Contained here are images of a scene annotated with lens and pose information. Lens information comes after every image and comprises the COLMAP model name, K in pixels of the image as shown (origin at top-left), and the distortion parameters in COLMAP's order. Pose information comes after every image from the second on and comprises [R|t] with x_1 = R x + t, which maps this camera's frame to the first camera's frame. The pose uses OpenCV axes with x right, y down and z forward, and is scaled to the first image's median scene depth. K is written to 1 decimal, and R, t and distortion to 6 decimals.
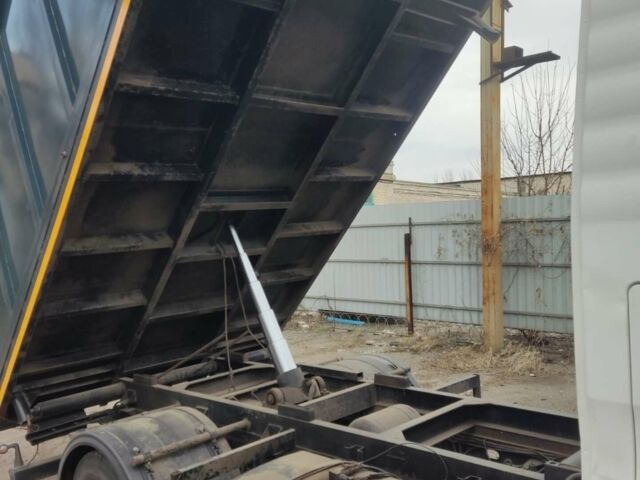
lens RADIAL K [[656.3, 0, 330.9], [0, 656.3, 239.8], [0, 0, 1]] dist [0.100117, -0.002300]
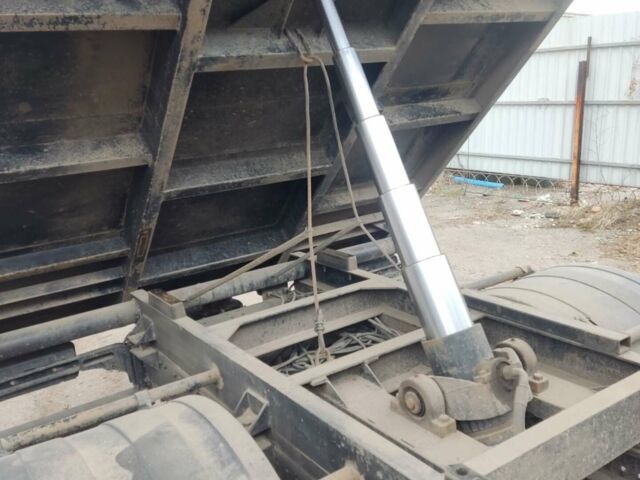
lens RADIAL K [[656.3, 0, 330.9], [0, 656.3, 239.8], [0, 0, 1]] dist [0.100117, -0.002300]
pose [[0.986440, 0.034648, -0.160425, -0.059540], [0.001459, 0.975573, 0.219669, 0.039571], [0.164118, -0.216924, 0.962294, 0.470266]]
